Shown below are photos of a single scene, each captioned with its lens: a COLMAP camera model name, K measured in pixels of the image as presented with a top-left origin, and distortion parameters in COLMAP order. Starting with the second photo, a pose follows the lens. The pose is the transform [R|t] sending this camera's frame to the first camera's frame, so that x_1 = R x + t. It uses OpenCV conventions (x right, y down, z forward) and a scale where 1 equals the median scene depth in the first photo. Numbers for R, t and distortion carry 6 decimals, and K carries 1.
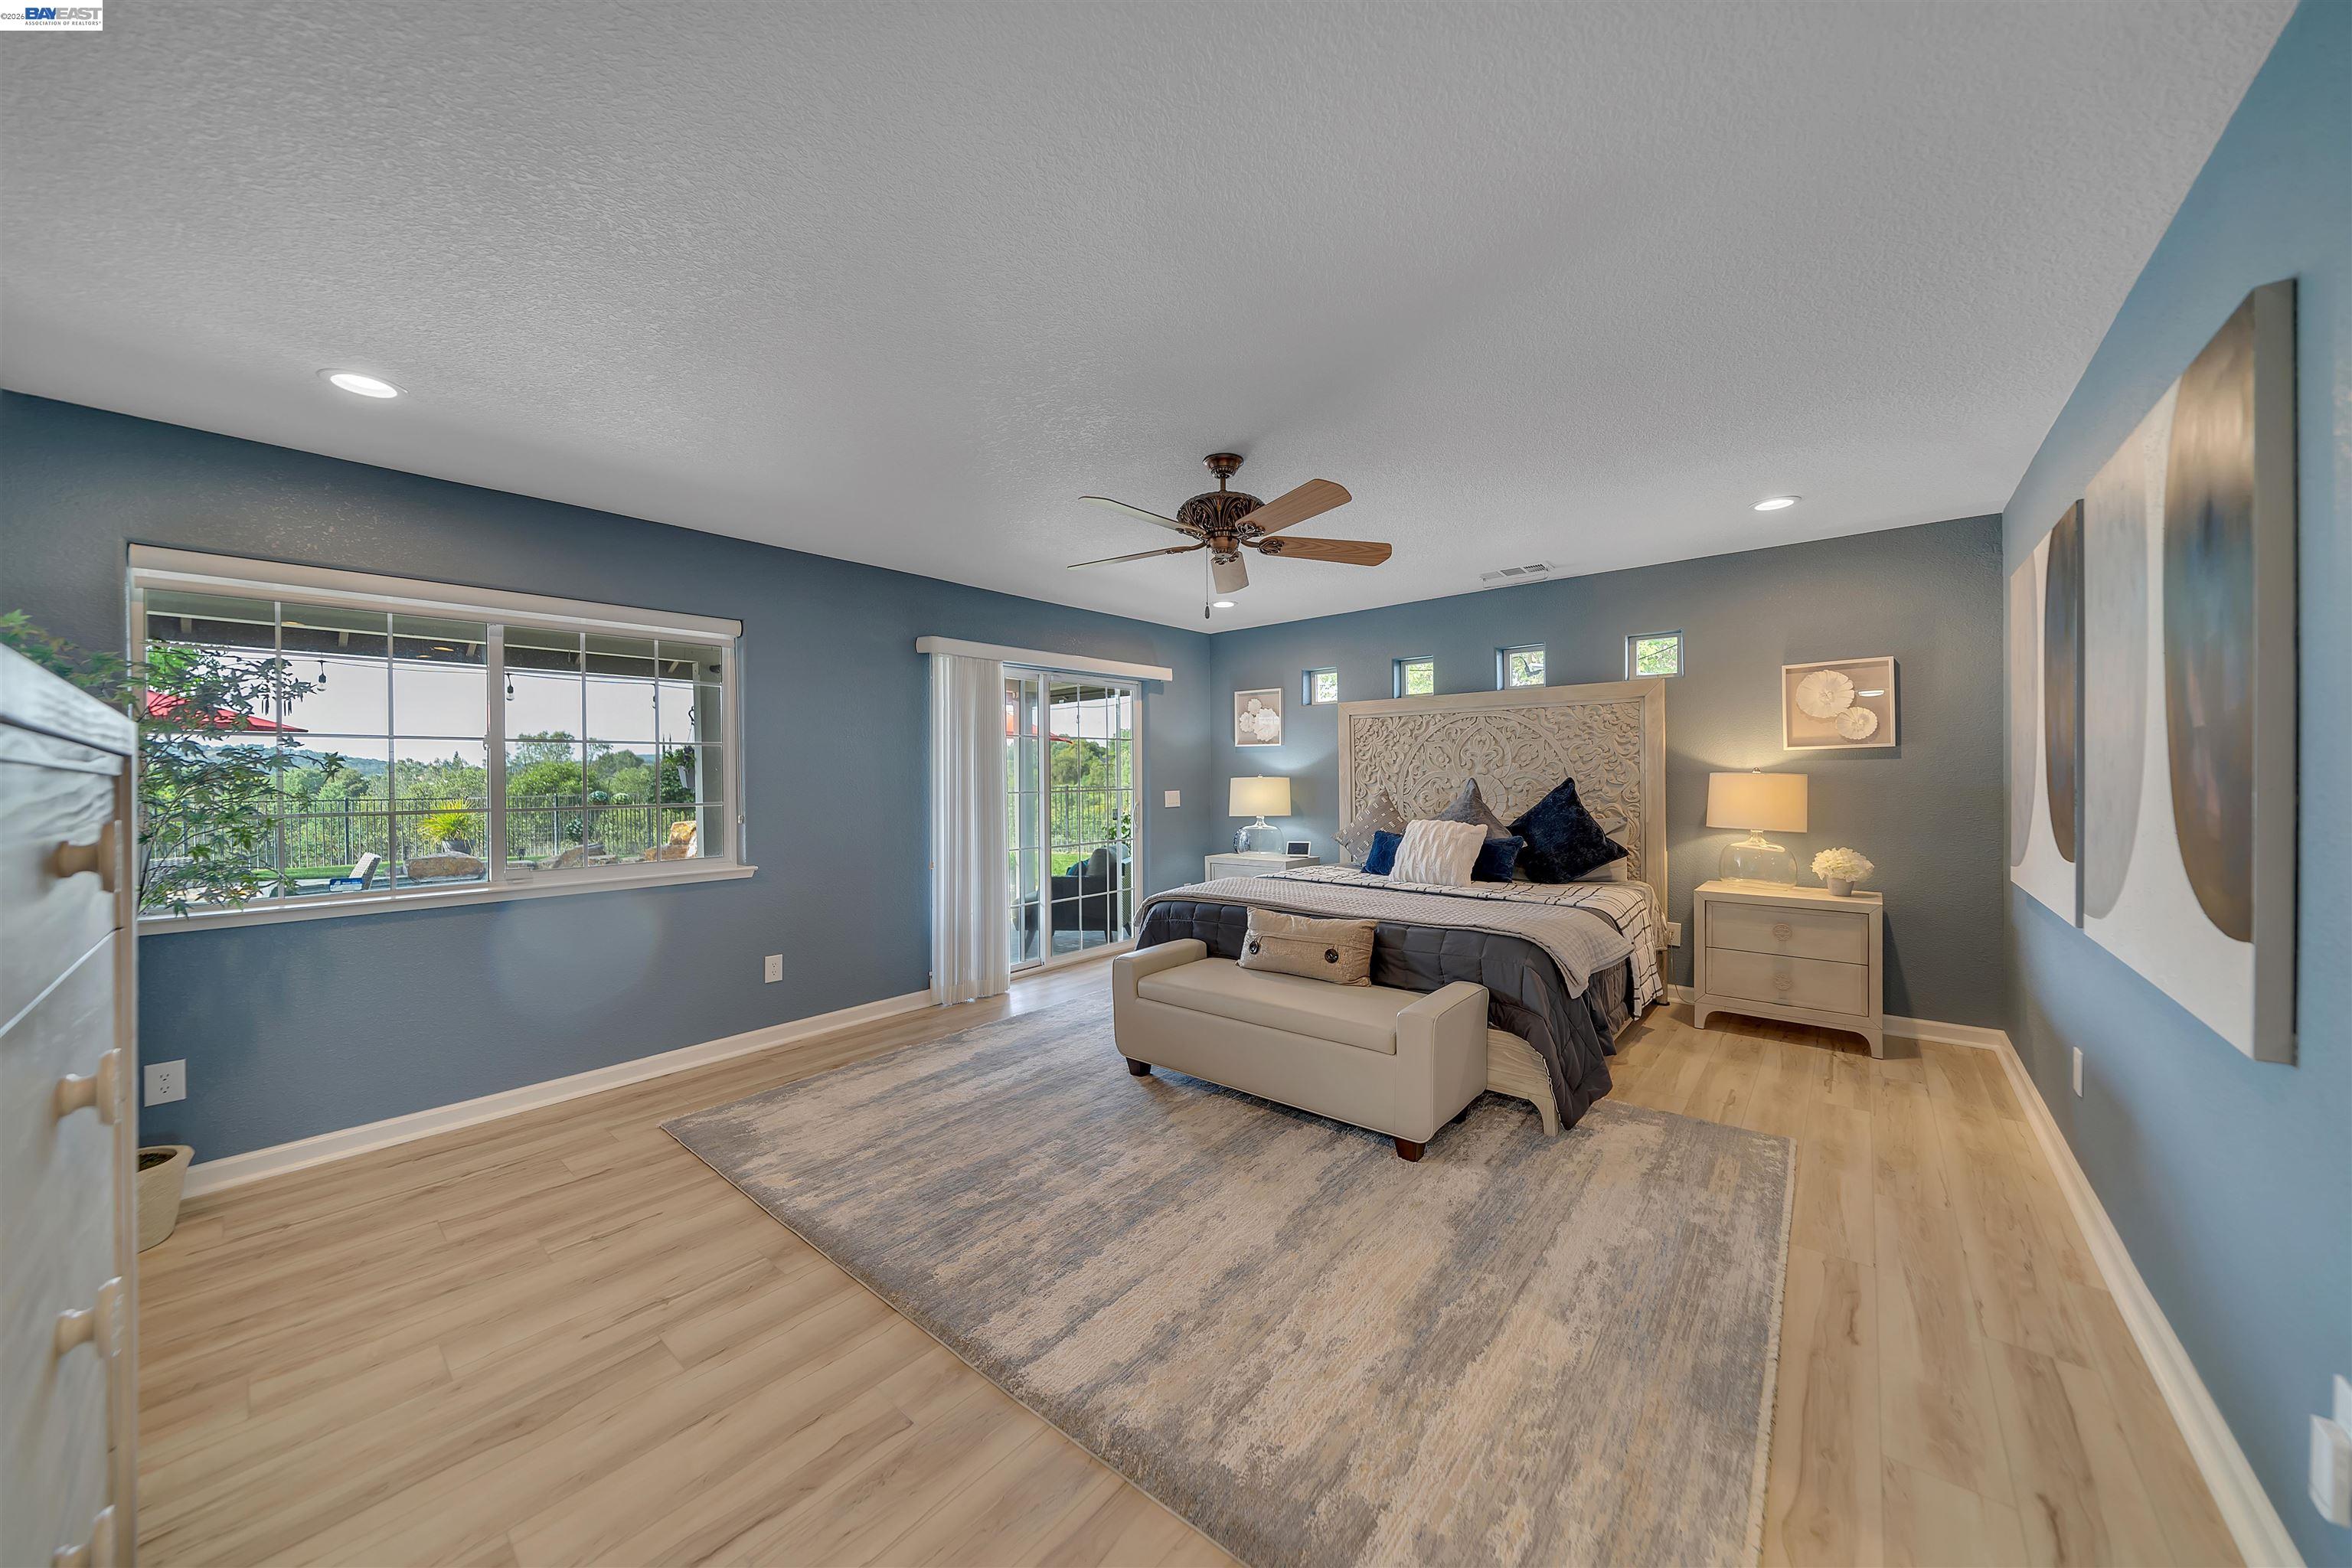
lens RADIAL K [[799.0, 0, 1157.4], [0, 799.0, 778.6], [0, 0, 1]] dist [-0.008290, -0.000661]
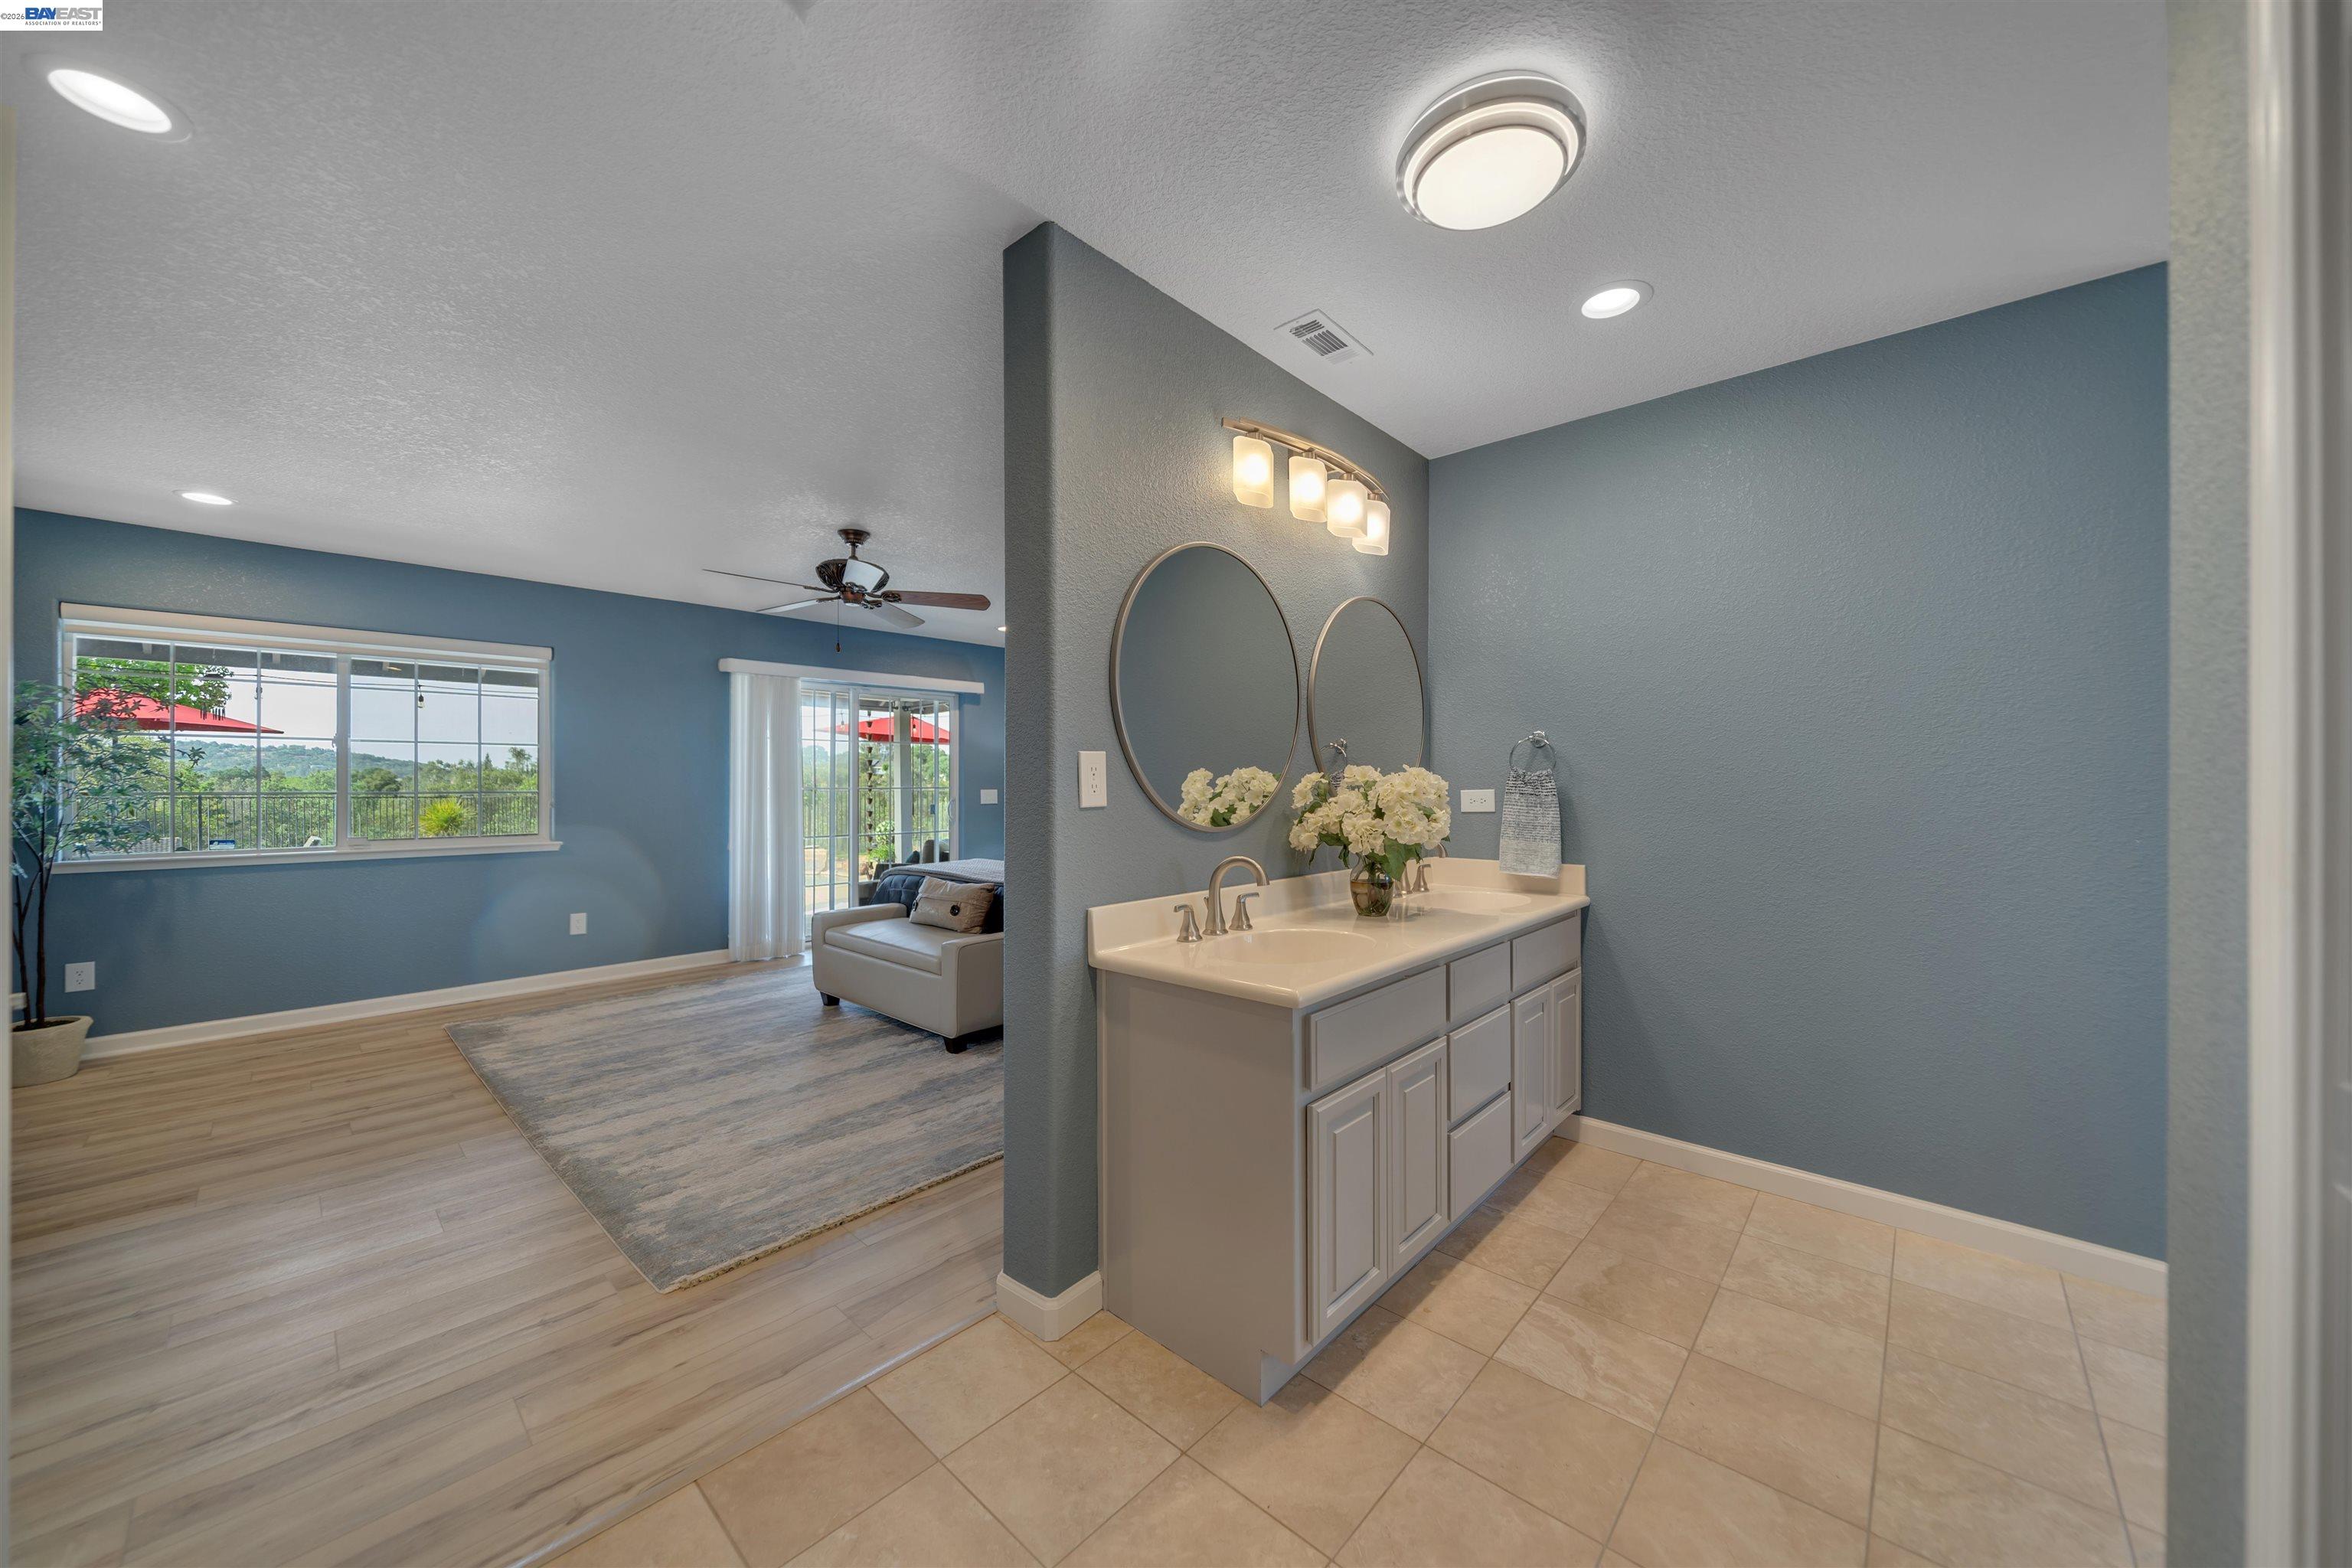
lens RADIAL K [[799.0, 0, 1130.0], [0, 799.0, 782.1], [0, 0, 1]] dist [-0.008290, -0.000661]
pose [[0.999416, 0.007708, -0.033291, 0.732923], [-0.007910, 0.999951, -0.005965, 0.025684], [0.033243, 0.006225, 0.999428, -0.389377]]
